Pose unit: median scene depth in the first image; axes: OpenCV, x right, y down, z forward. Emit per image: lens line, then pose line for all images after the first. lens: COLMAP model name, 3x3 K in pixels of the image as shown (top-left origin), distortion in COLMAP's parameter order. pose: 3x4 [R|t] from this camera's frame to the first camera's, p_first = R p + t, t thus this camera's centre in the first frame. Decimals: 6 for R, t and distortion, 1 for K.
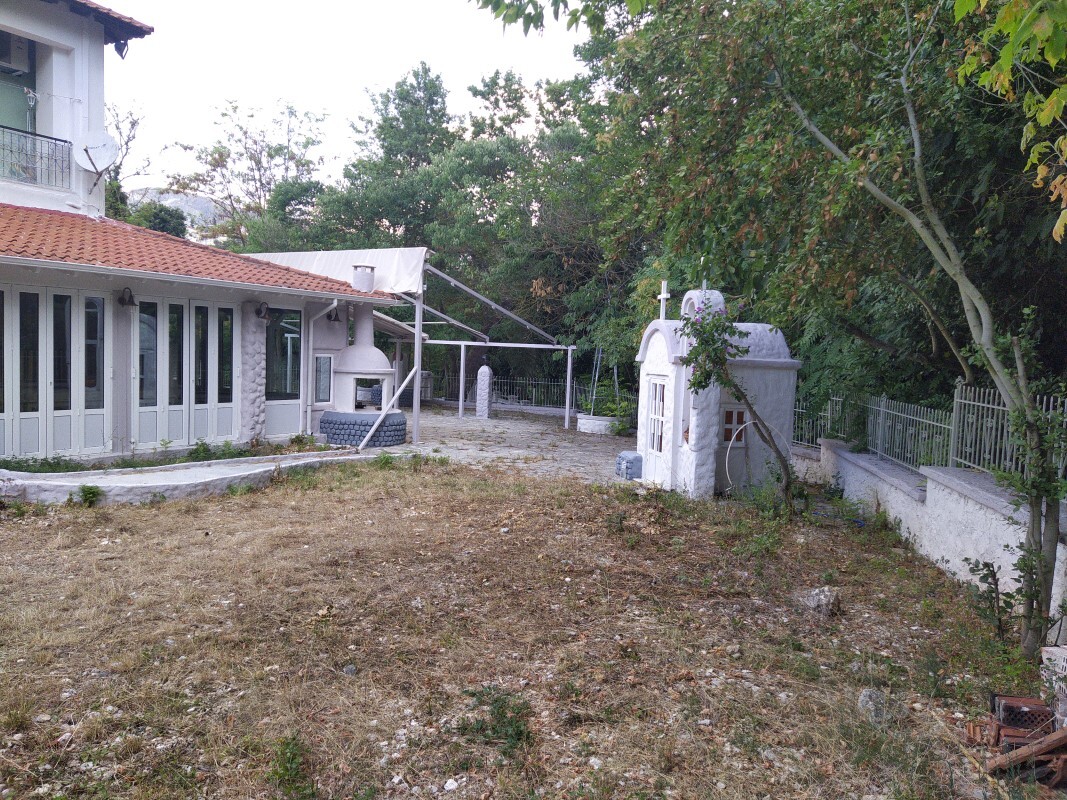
lens RADIAL K [[786.2, 0, 538.0], [0, 786.2, 405.7], [0, 0, 1]] dist [0.095635, -0.120596]
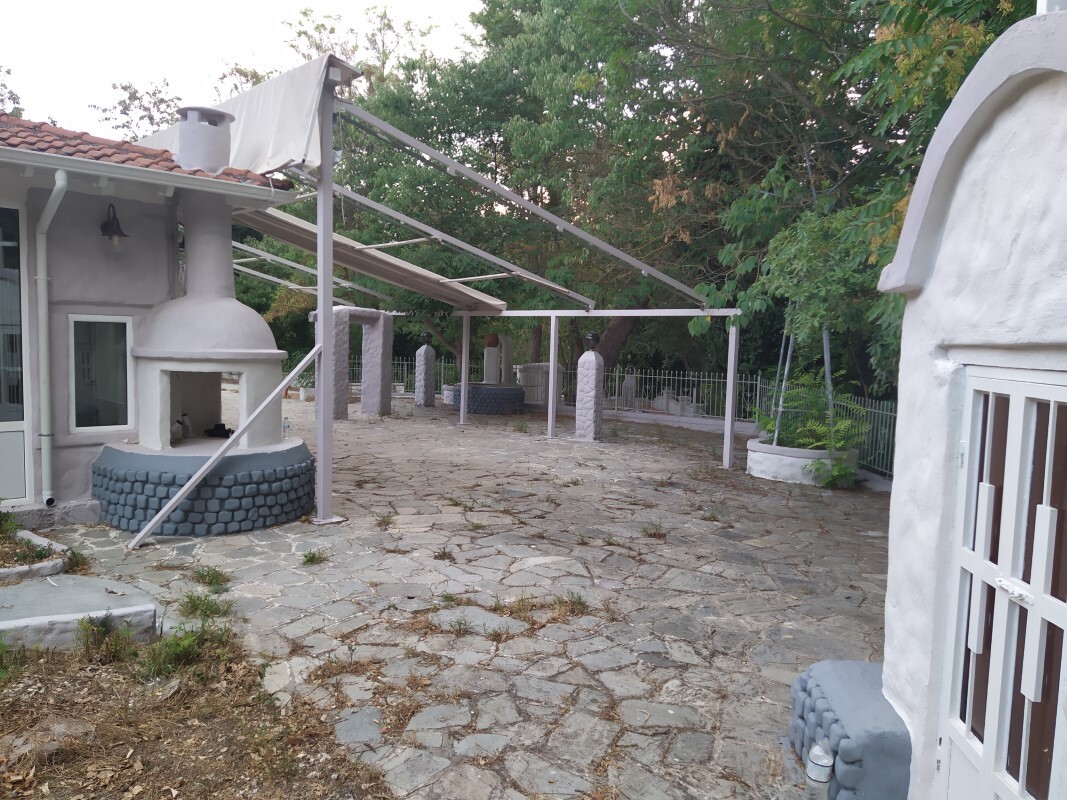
lens RADIAL K [[776.2, 0, 533.5], [0, 776.2, 400.0], [0, 0, 1]] dist [0.082608, -0.001639]
pose [[0.961676, 0.008020, -0.274071, 0.085746], [-0.008245, 0.999966, 0.000331, -0.023086], [0.274064, 0.001942, 0.961709, 0.716647]]
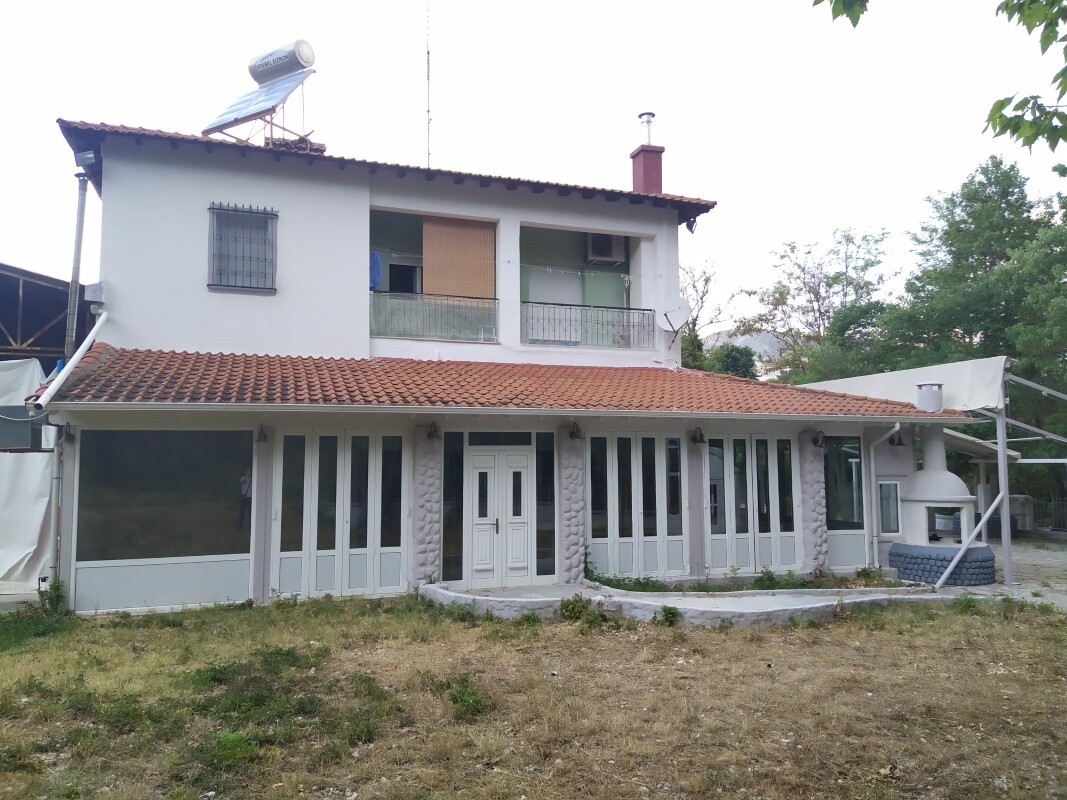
lens RADIAL K [[794.1, 0, 533.5], [0, 794.1, 400.0], [0, 0, 1]] dist [0.094321, -0.116950]
pose [[0.772399, -0.089895, -0.628744, 0.015837], [-0.012914, 0.987506, -0.157054, -0.004739], [0.635007, 0.129428, 0.761587, -0.009476]]
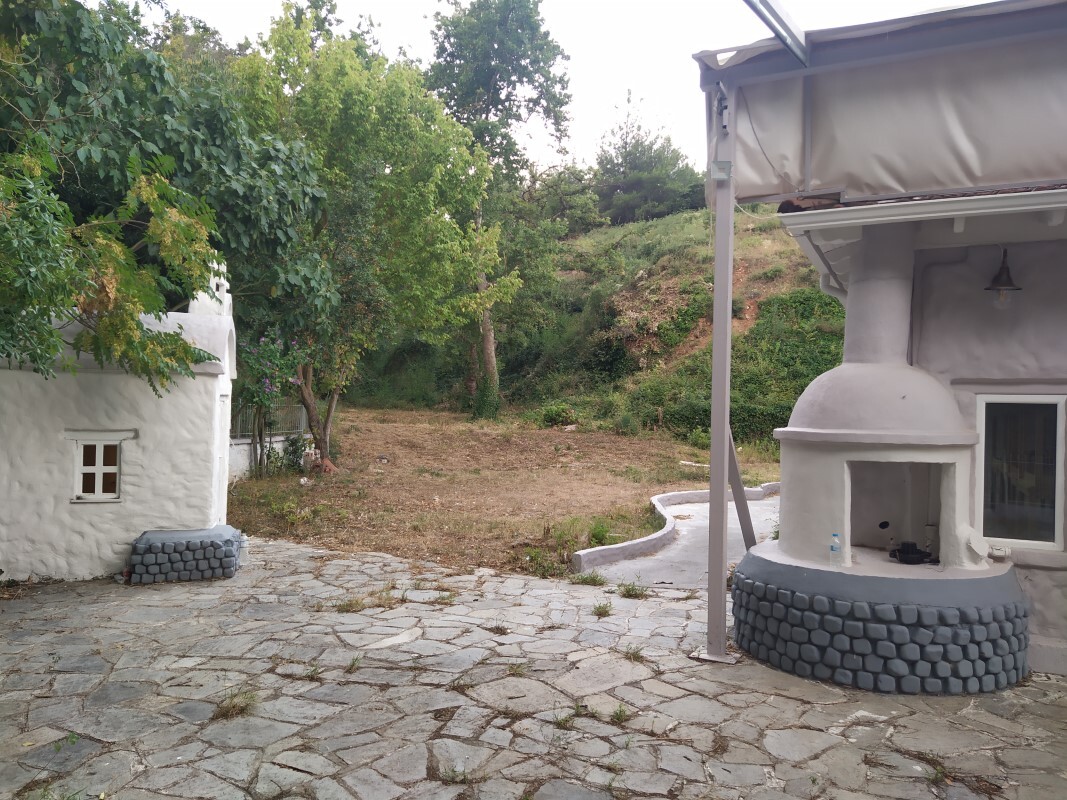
lens RADIAL K [[776.2, 0, 533.5], [0, 776.2, 400.0], [0, 0, 1]] dist [0.082608, -0.001639]
pose [[-0.995084, -0.058738, -0.079733, -0.050055], [-0.062776, 0.996818, 0.049113, -0.074231], [0.076594, 0.053877, -0.995606, 1.474622]]
